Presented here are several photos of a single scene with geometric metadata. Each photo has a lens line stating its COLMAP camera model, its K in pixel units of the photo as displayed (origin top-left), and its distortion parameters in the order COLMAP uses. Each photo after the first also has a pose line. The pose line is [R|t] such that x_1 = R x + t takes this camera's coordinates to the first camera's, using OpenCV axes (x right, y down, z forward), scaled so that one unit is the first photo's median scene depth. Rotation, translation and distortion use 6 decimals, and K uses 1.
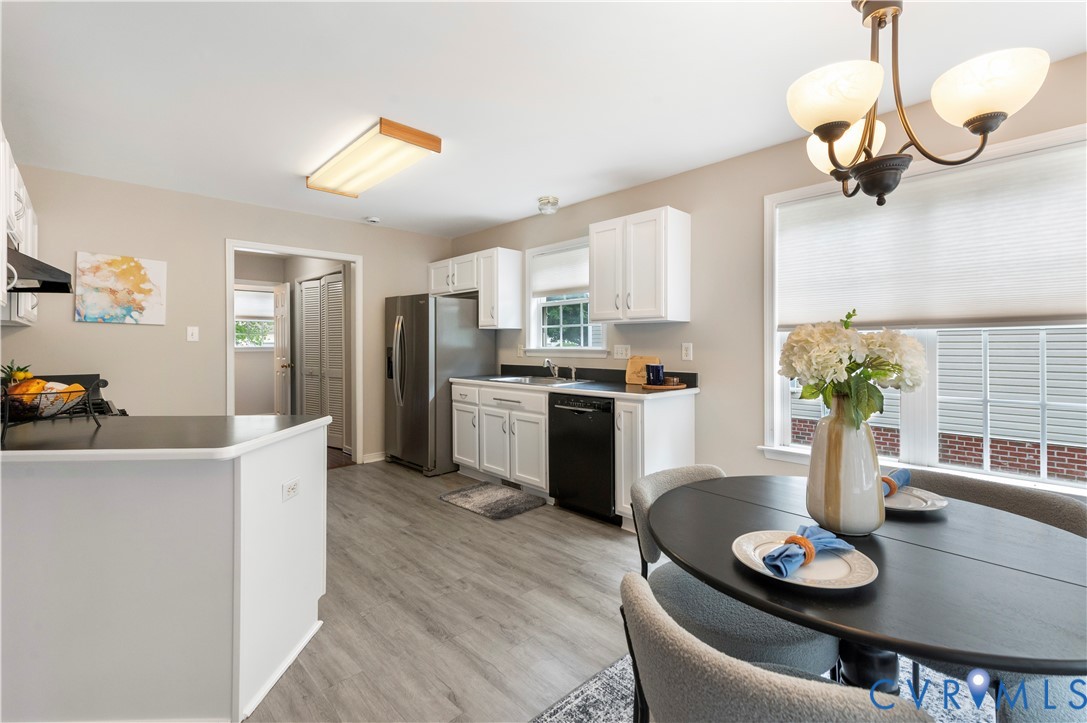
lens RADIAL K [[484.3, 0, 545.5], [0, 484.3, 355.1], [0, 0, 1]] dist [0.001931, 0.000371]
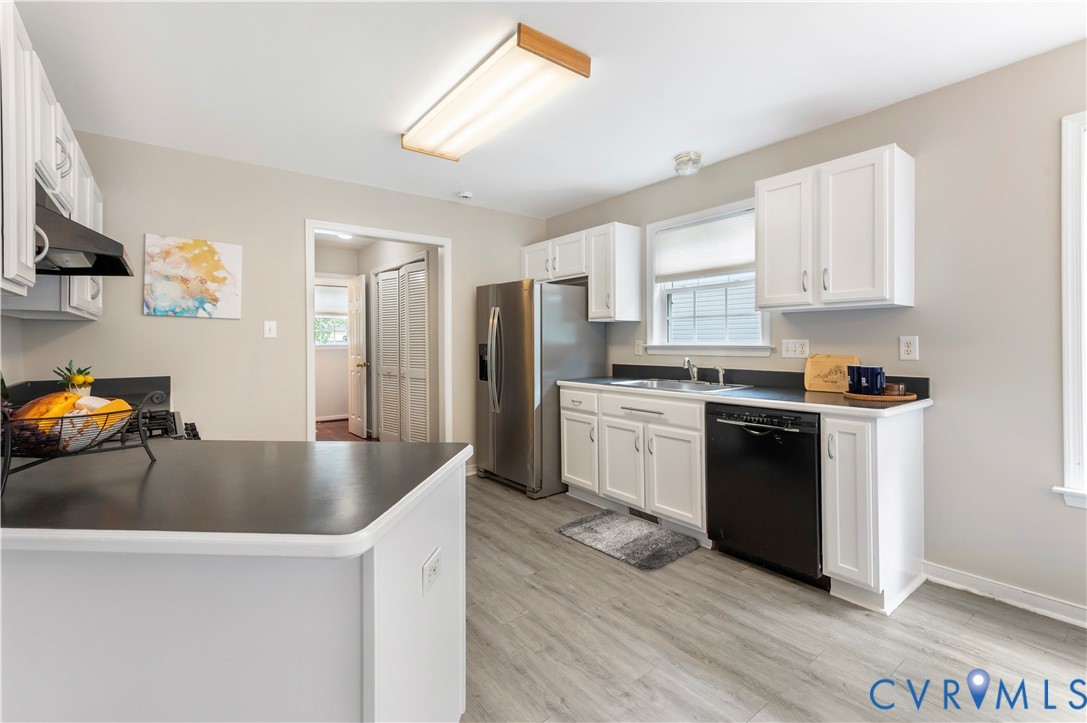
lens RADIAL K [[484.3, 0, 541.2], [0, 484.3, 352.8], [0, 0, 1]] dist [0.001931, 0.000371]
pose [[0.994192, -0.001765, -0.107610, -0.170894], [0.001919, 0.999997, 0.001329, -0.002114], [0.107608, -0.001527, 0.994192, 0.213465]]
